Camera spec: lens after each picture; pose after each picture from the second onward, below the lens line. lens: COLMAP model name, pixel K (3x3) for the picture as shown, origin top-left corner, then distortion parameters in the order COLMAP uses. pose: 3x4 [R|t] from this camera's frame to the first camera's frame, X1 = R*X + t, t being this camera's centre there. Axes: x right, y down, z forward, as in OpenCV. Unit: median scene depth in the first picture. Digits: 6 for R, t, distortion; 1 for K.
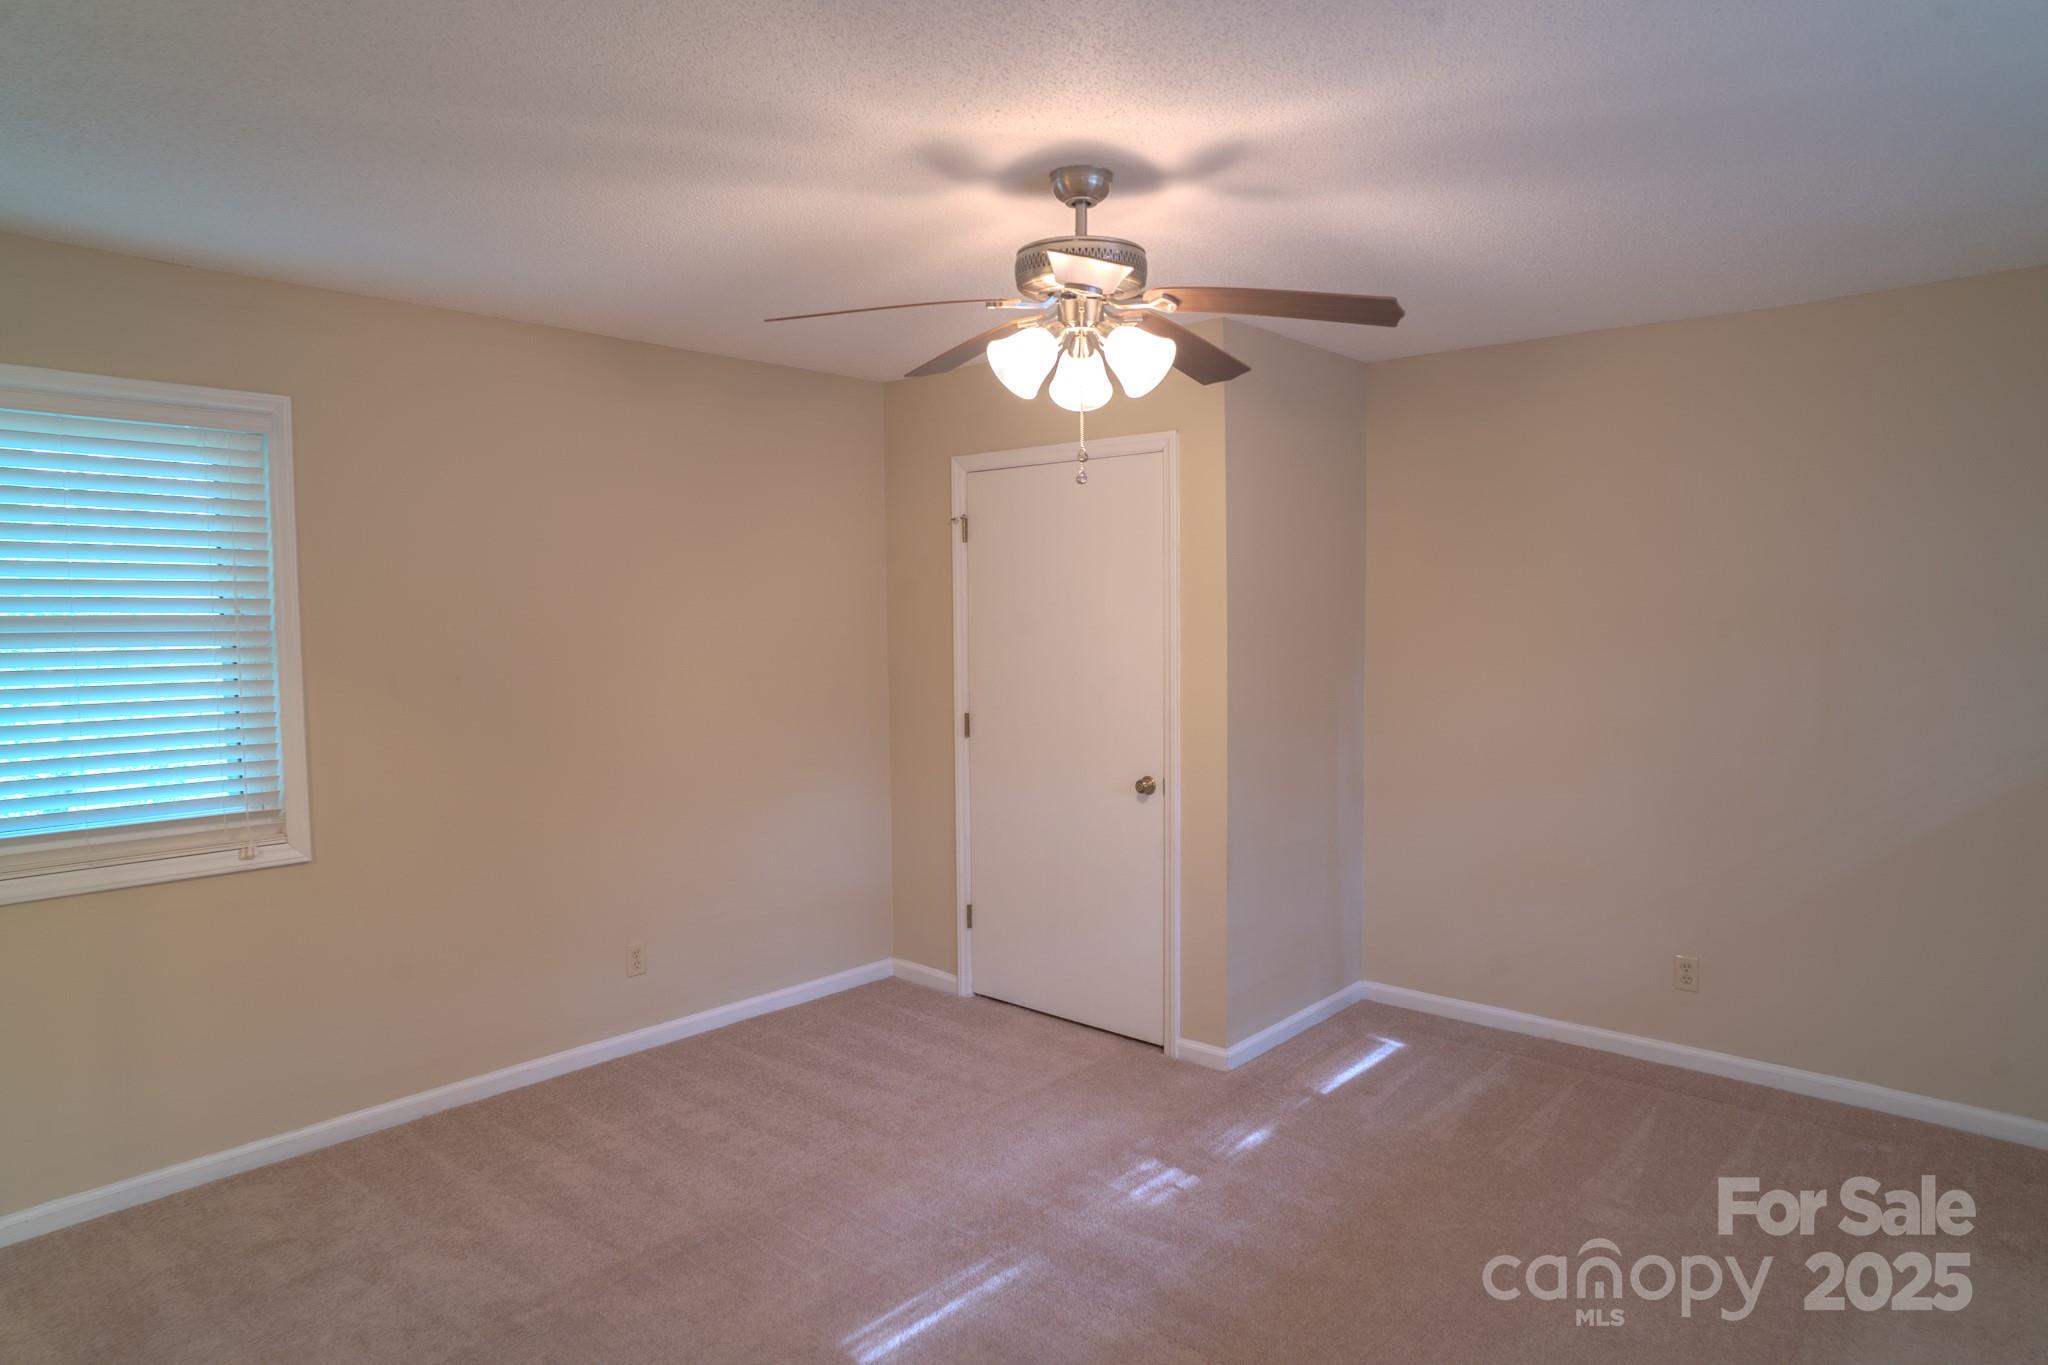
lens RADIAL K [[1218.4, 0, 1023.9], [0, 1218.4, 688.7], [0, 0, 1]] dist [-0.076188, 0.060892]
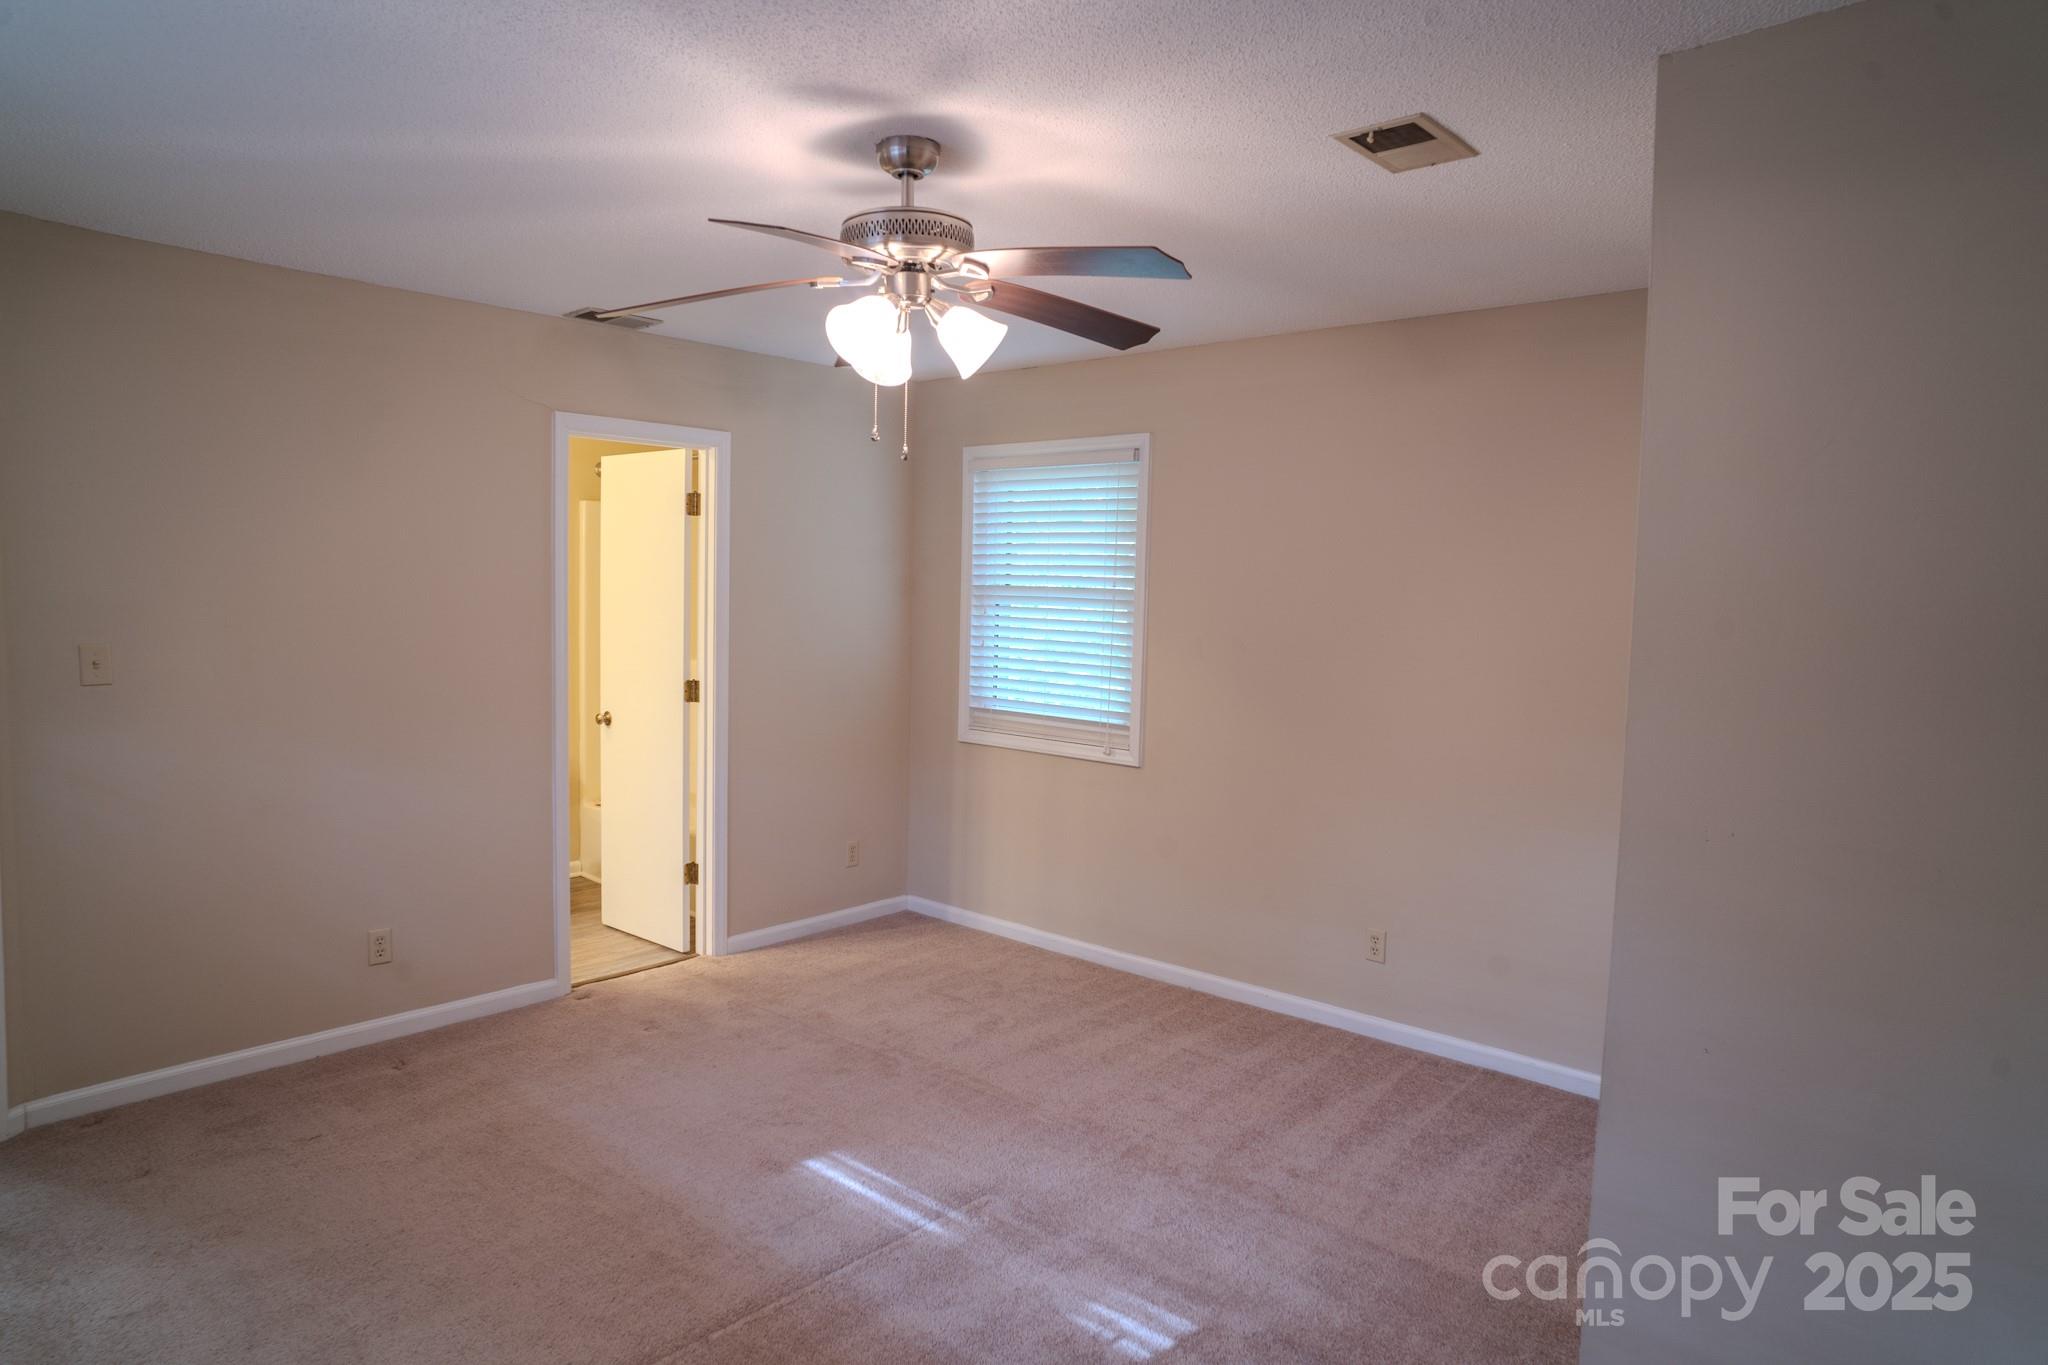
lens RADIAL K [[1218.4, 0, 1023.9], [0, 1218.4, 688.7], [0, 0, 1]] dist [-0.076188, 0.060892]
pose [[0.009911, 0.094735, -0.995453, 0.843629], [-0.089353, 0.991604, 0.093479, -0.069851], [0.995951, 0.088021, 0.018293, 0.872608]]
